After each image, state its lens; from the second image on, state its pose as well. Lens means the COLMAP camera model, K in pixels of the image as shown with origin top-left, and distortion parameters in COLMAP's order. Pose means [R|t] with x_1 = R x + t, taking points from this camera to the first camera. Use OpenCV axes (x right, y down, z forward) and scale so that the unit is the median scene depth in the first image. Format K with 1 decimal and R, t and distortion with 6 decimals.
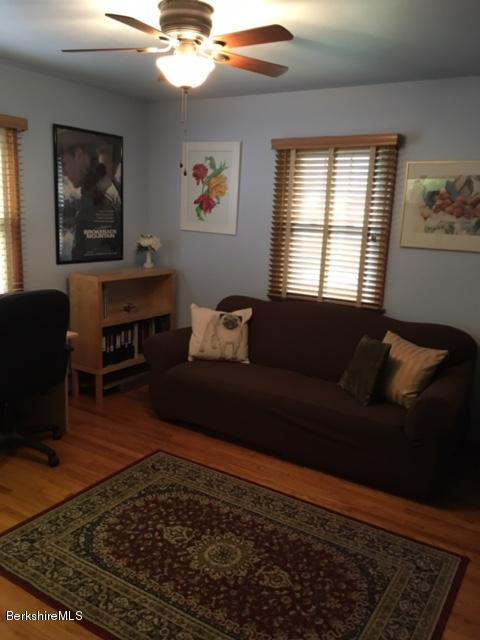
lens RADIAL K [[540.6, 0, 235.5], [0, 540.6, 321.9], [0, 0, 1]] dist [0.052373, -0.063761]
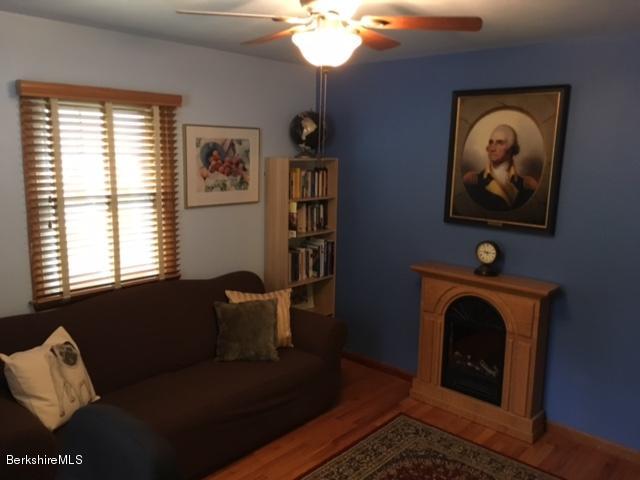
lens RADIAL K [[540.6, 0, 314.1], [0, 540.6, 238.4], [0, 0, 1]] dist [0.052373, -0.063761]
pose [[0.162700, -0.196568, 0.966897, -0.655670], [0.200619, 0.966074, 0.162643, -0.209625], [-0.966064, 0.167516, 0.196616, 0.621674]]
